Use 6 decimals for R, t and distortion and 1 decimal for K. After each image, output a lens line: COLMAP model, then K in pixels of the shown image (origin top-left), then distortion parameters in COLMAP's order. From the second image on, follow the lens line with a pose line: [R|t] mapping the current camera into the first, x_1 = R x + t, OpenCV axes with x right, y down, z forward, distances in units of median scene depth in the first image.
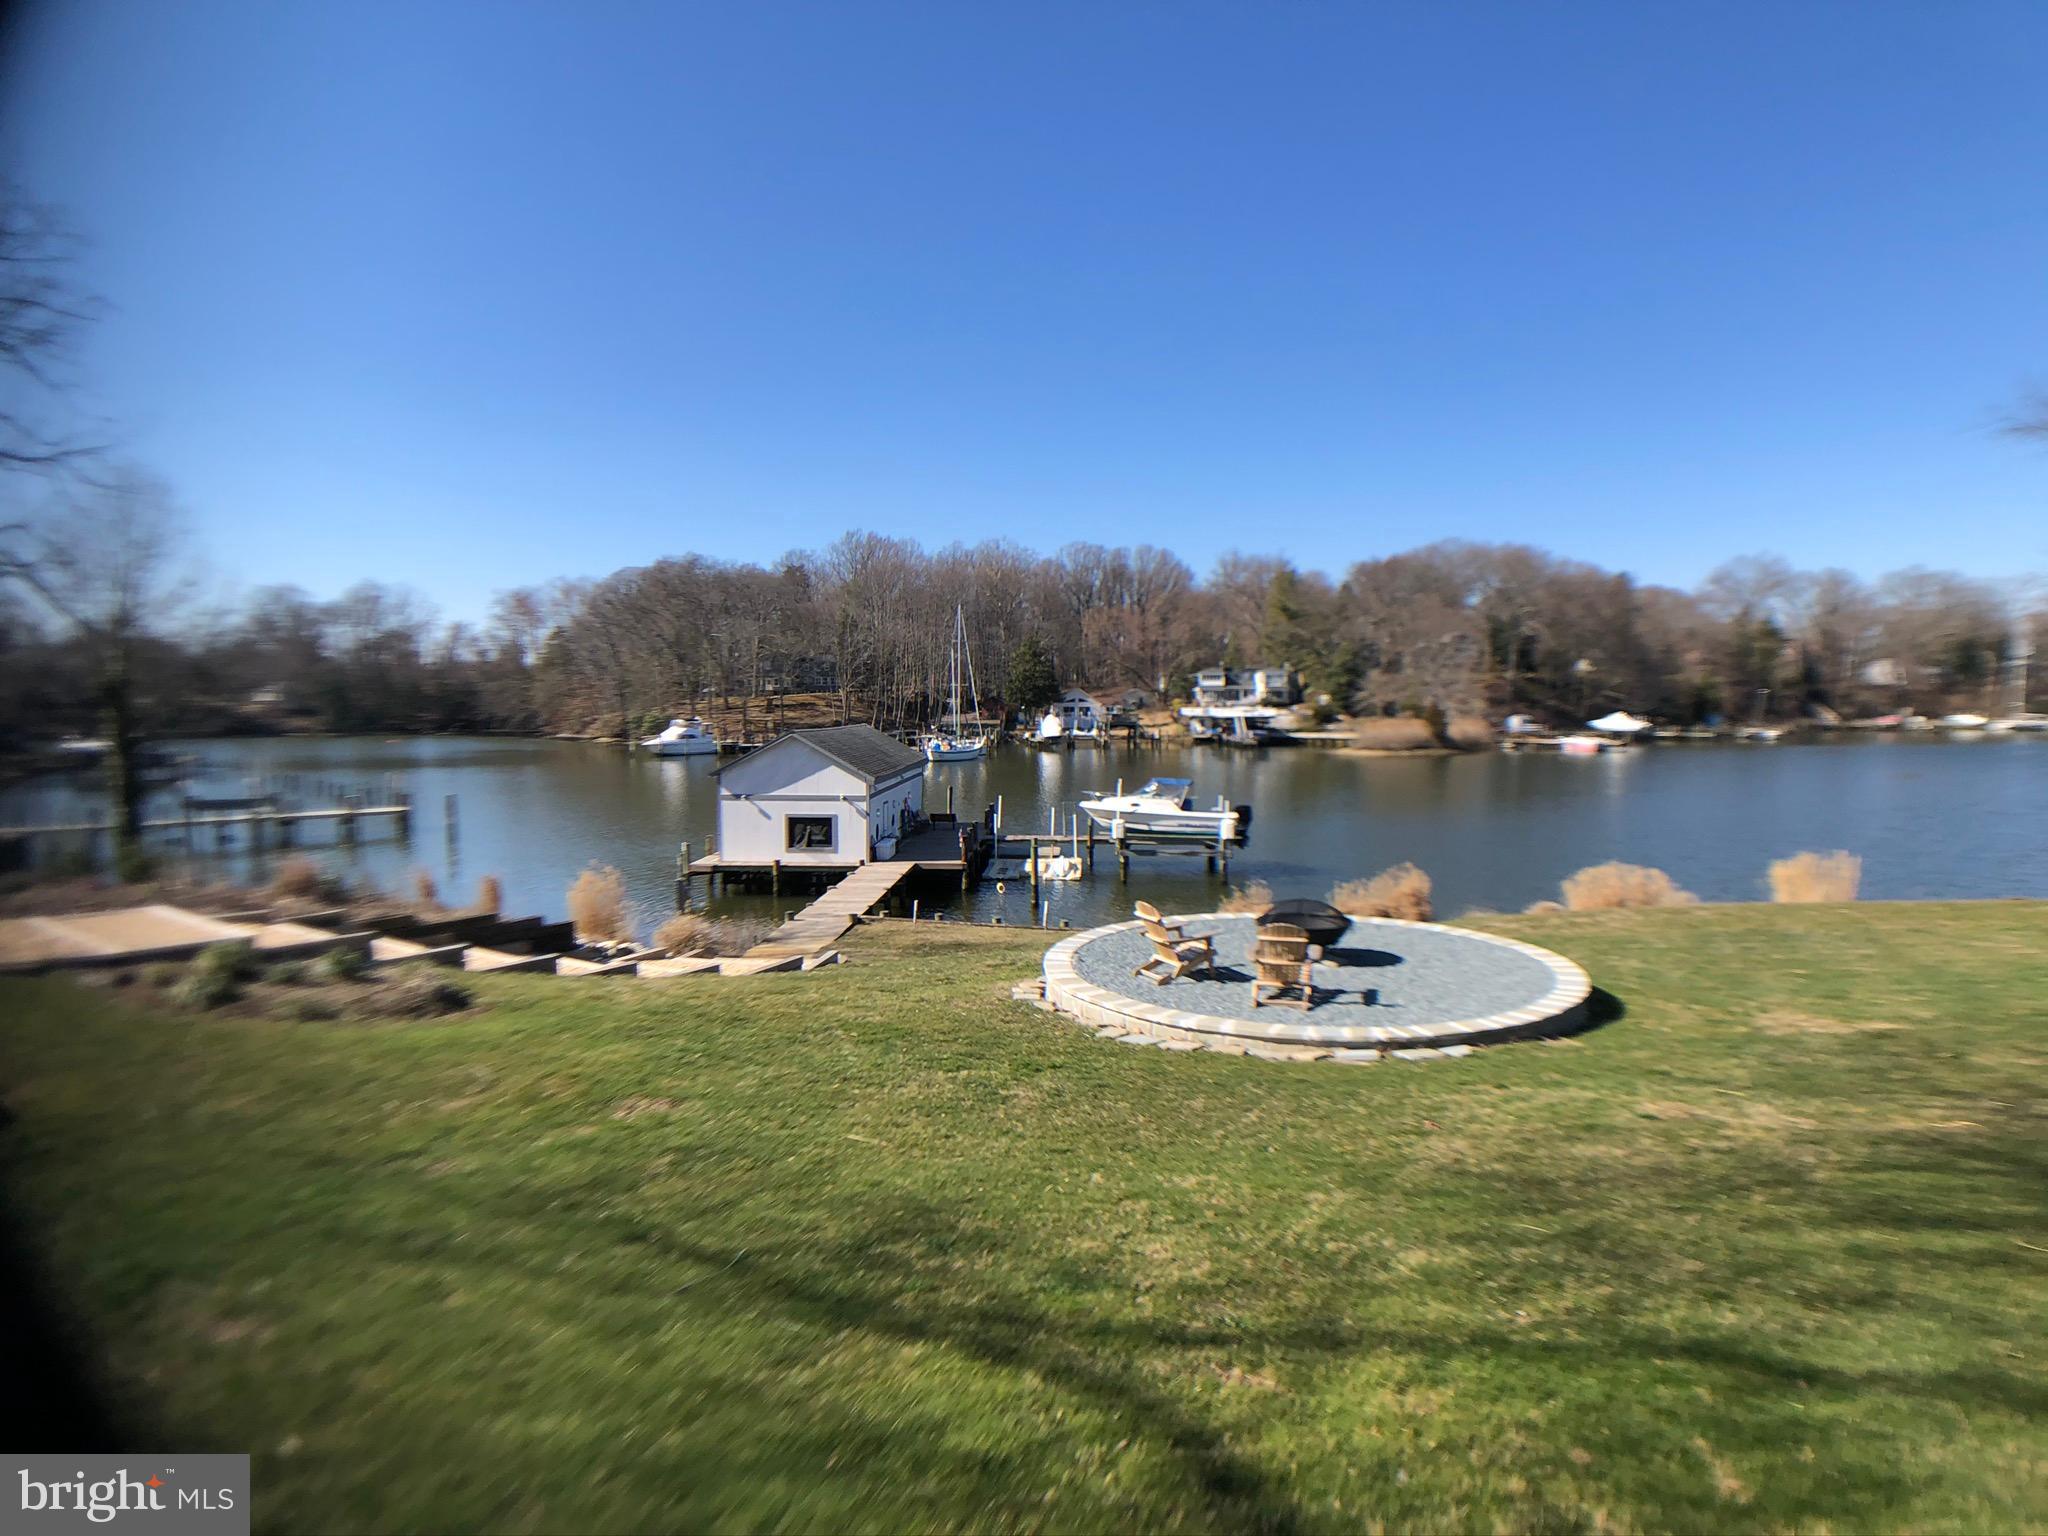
lens RADIAL K [[1175.5, 0, 975.9], [0, 1175.5, 729.1], [0, 0, 1]] dist [-0.094575, 0.008367]
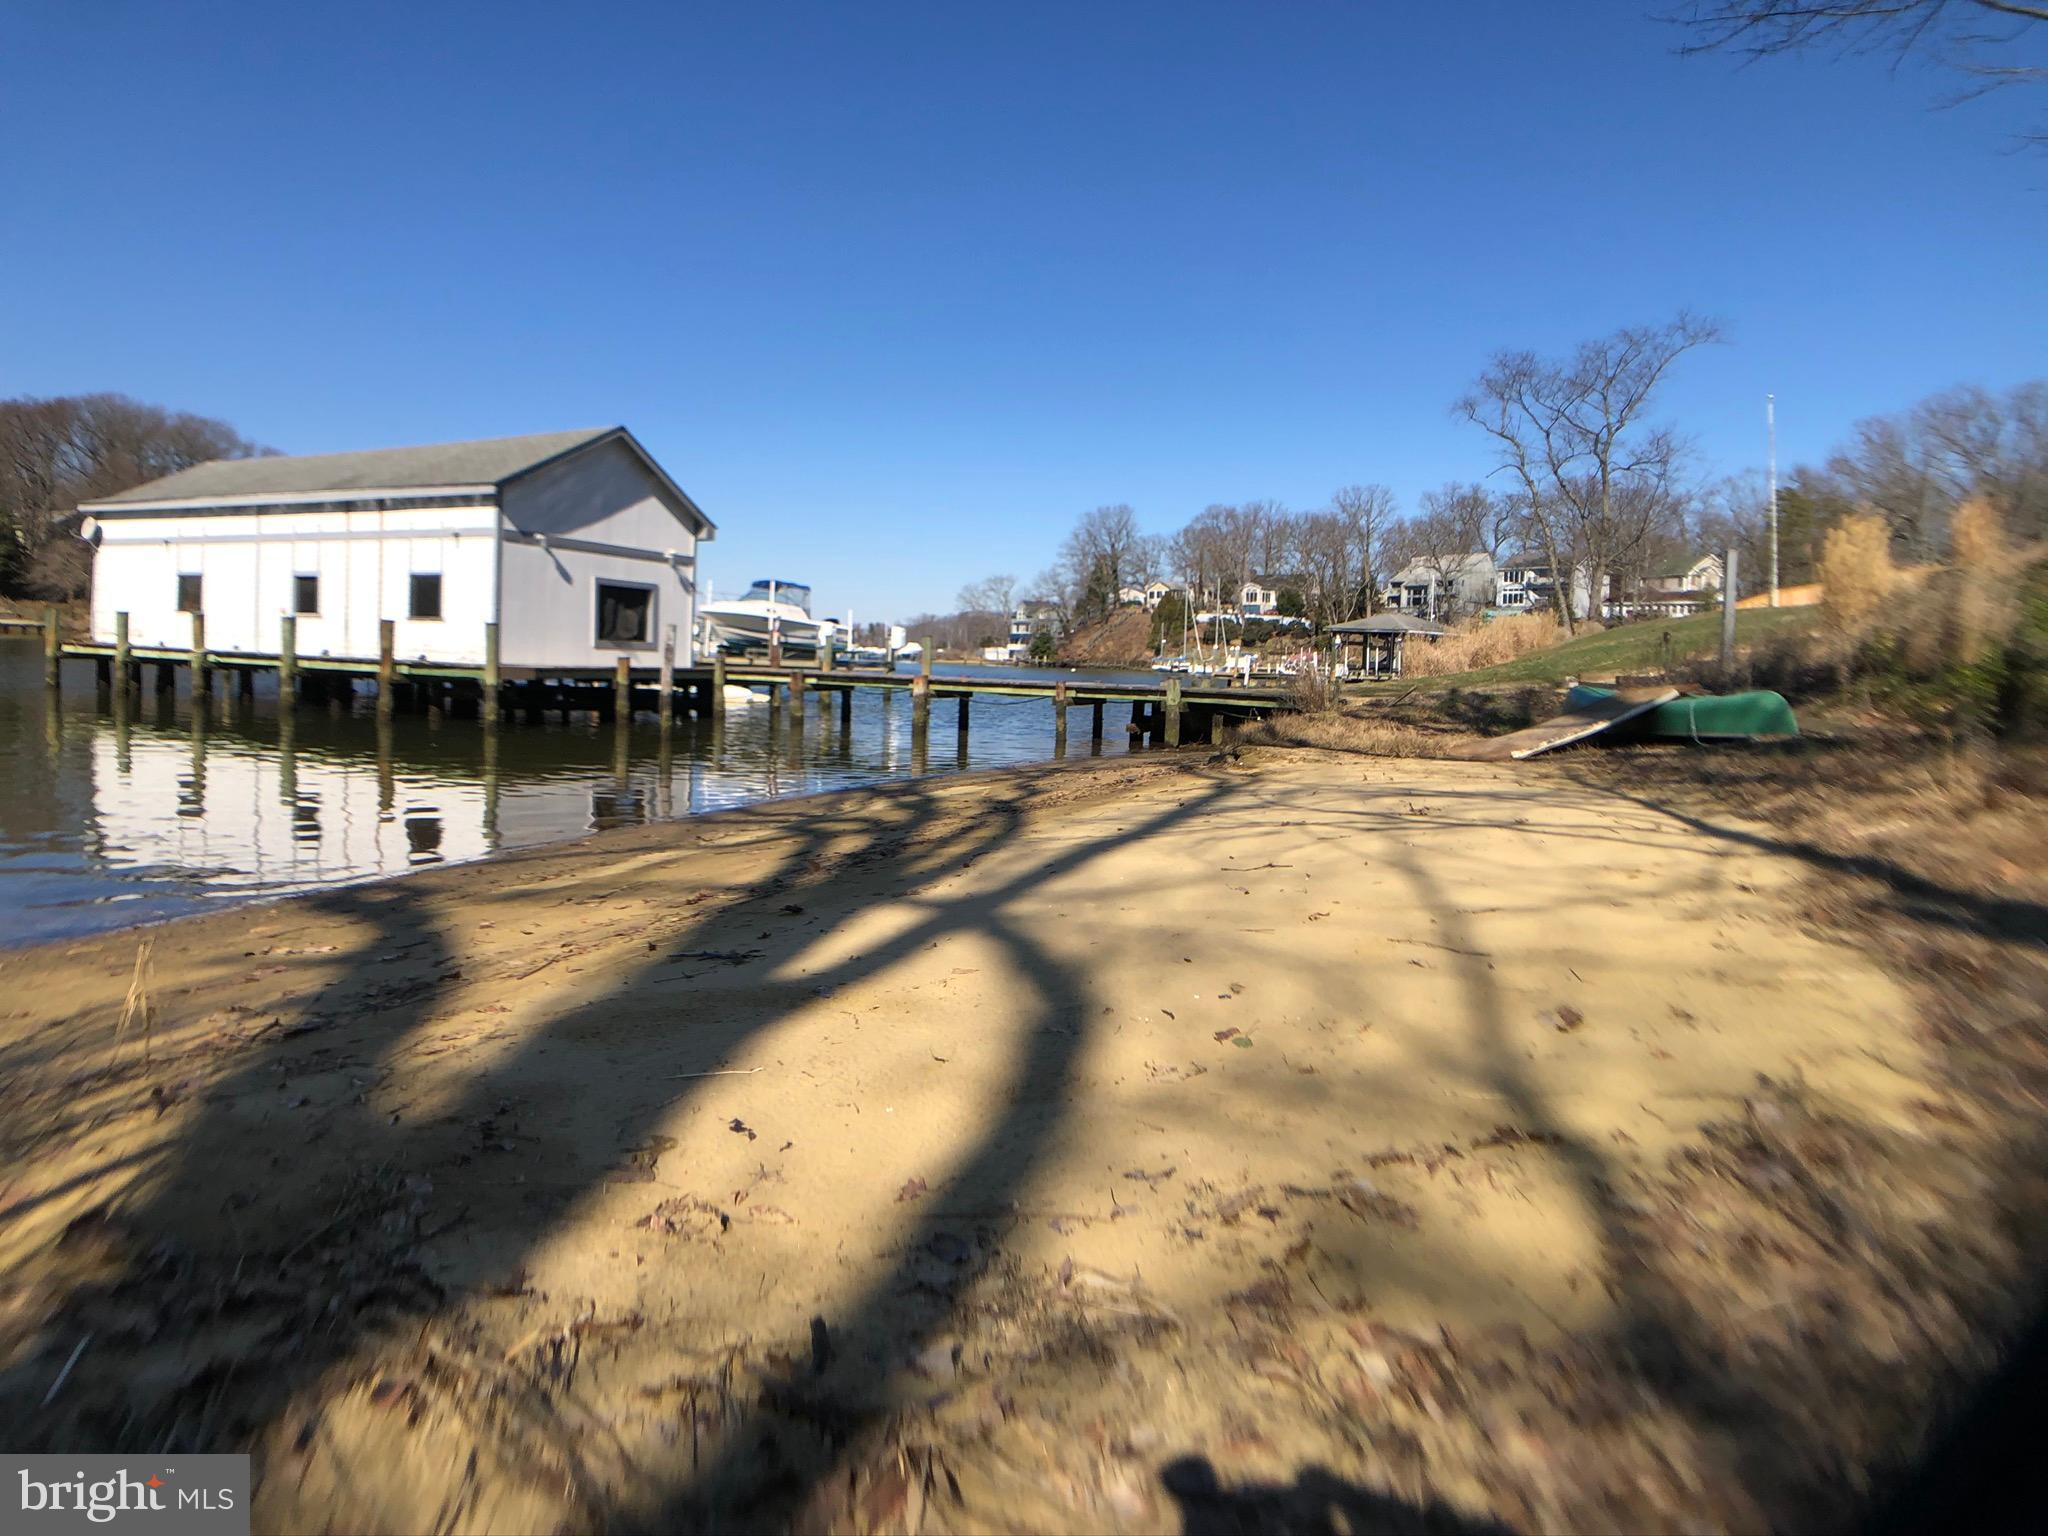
lens RADIAL K [[1175.5, 0, 996.6], [0, 1175.5, 774.8], [0, 0, 1]] dist [-0.094575, 0.008367]
pose [[0.355159, -0.063202, 0.932667, -0.117533], [-0.034390, 0.996153, 0.080600, 0.022414], [-0.934173, -0.060701, 0.351619, 0.125914]]
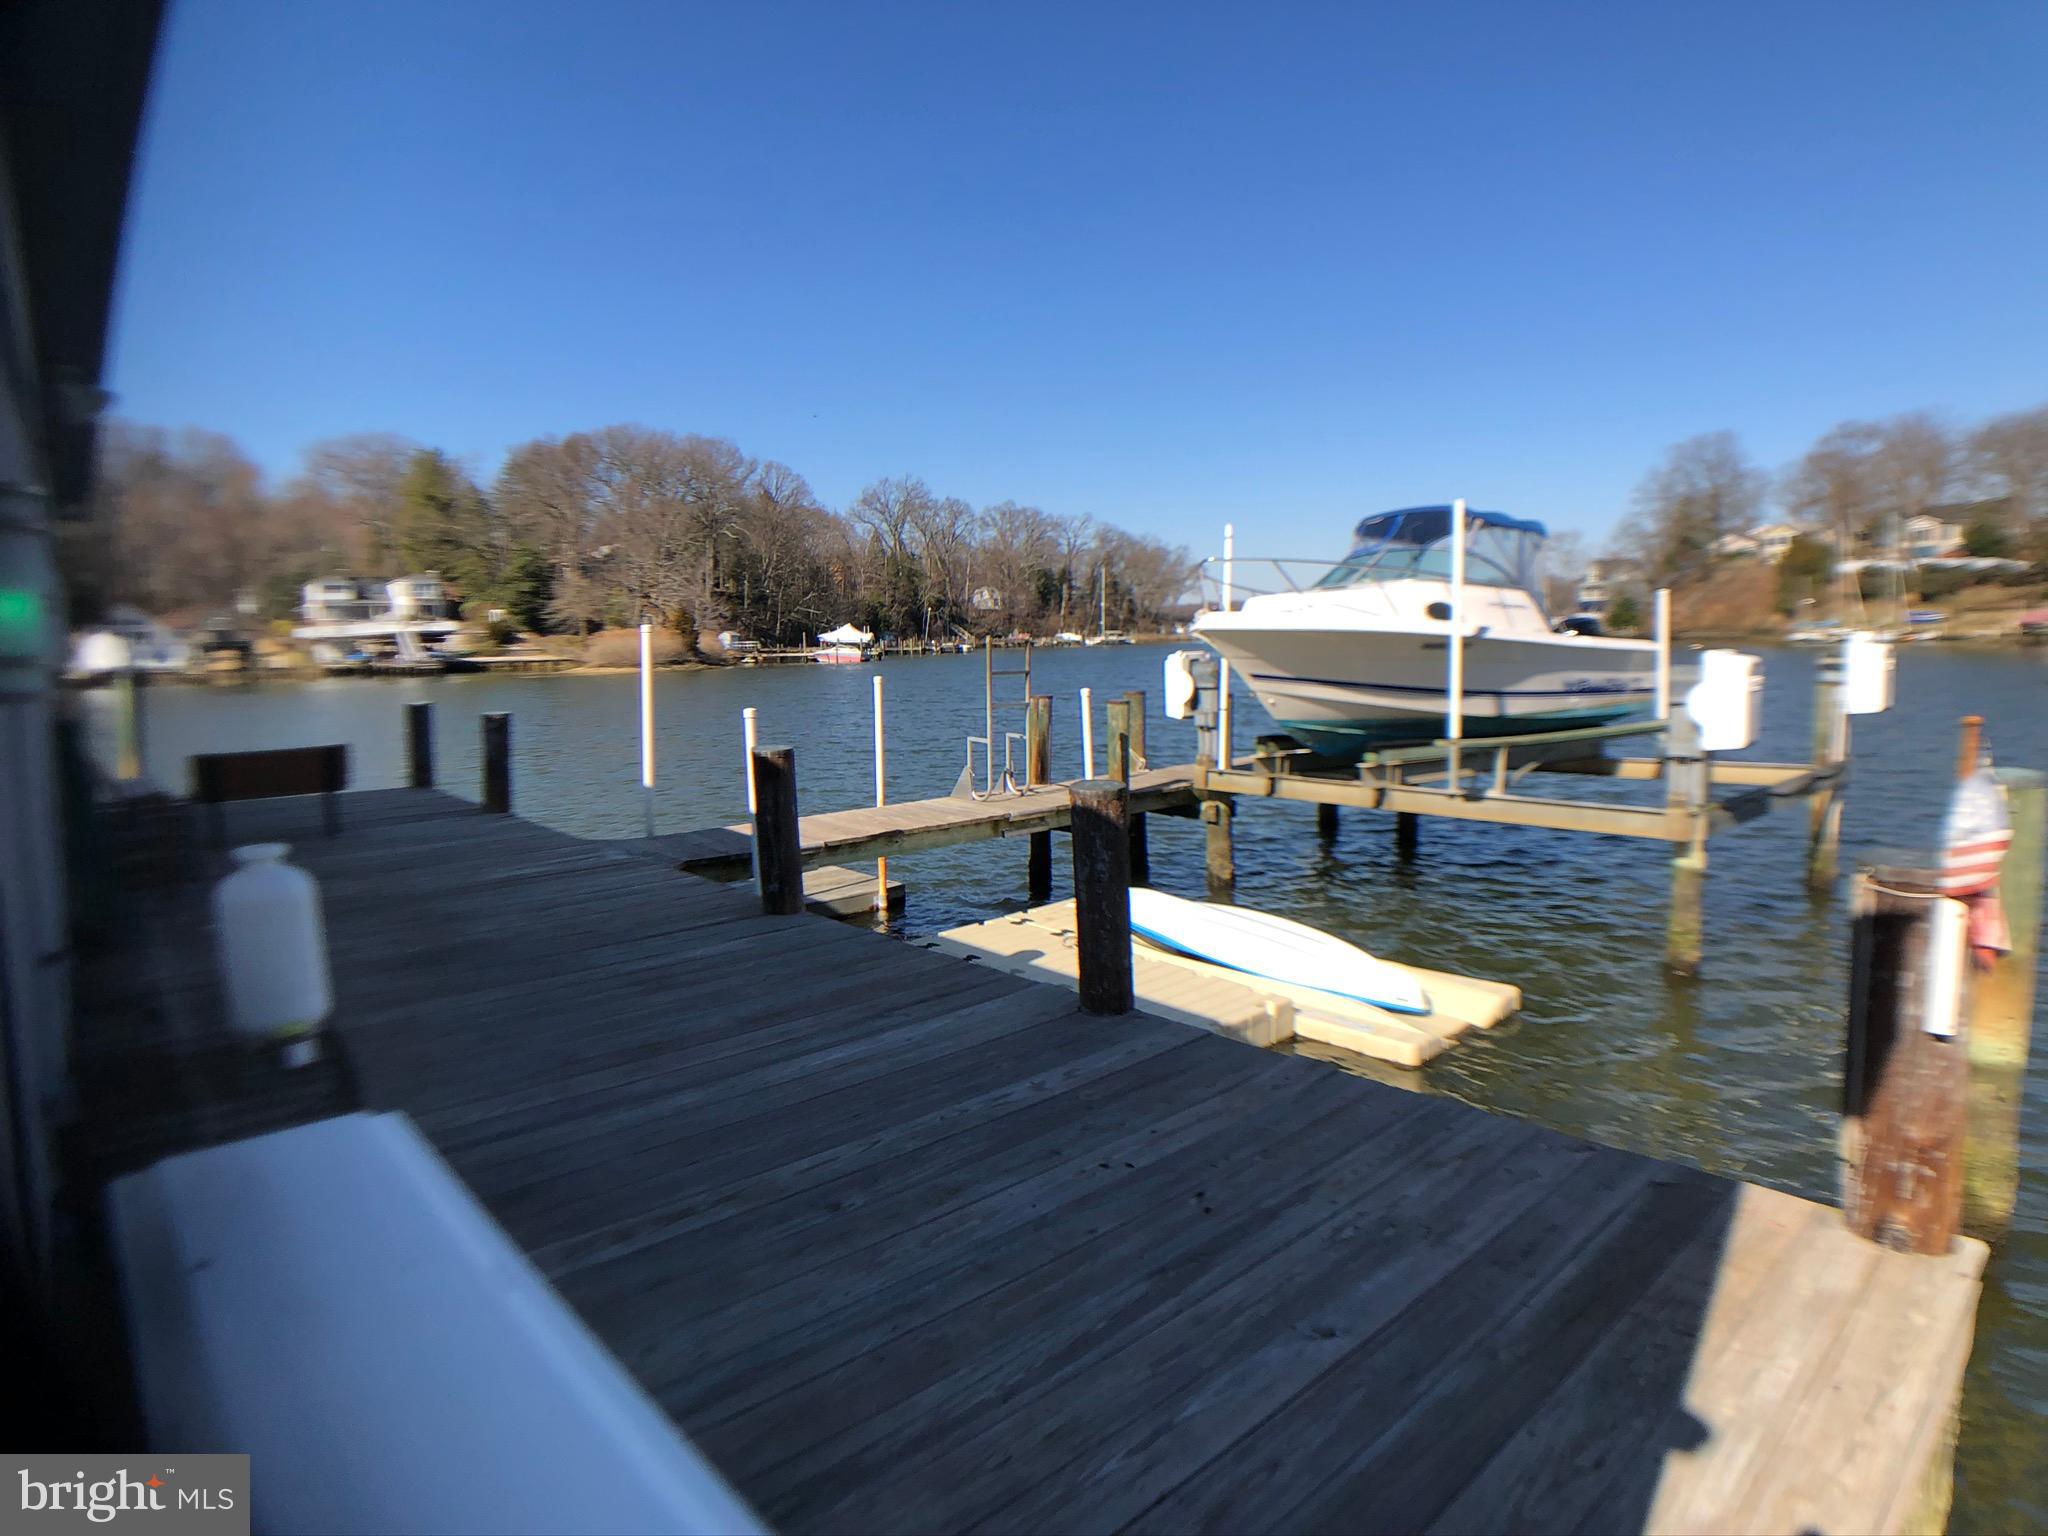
lens RADIAL K [[1175.5, 0, 1022.8], [0, 1175.5, 805.9], [0, 0, 1]] dist [-0.094575, 0.008367]
pose [[0.697170, -0.105095, 0.709161, -0.018583], [0.023067, 0.991973, 0.124329, 0.015225], [-0.716534, -0.070321, 0.693998, 0.194765]]
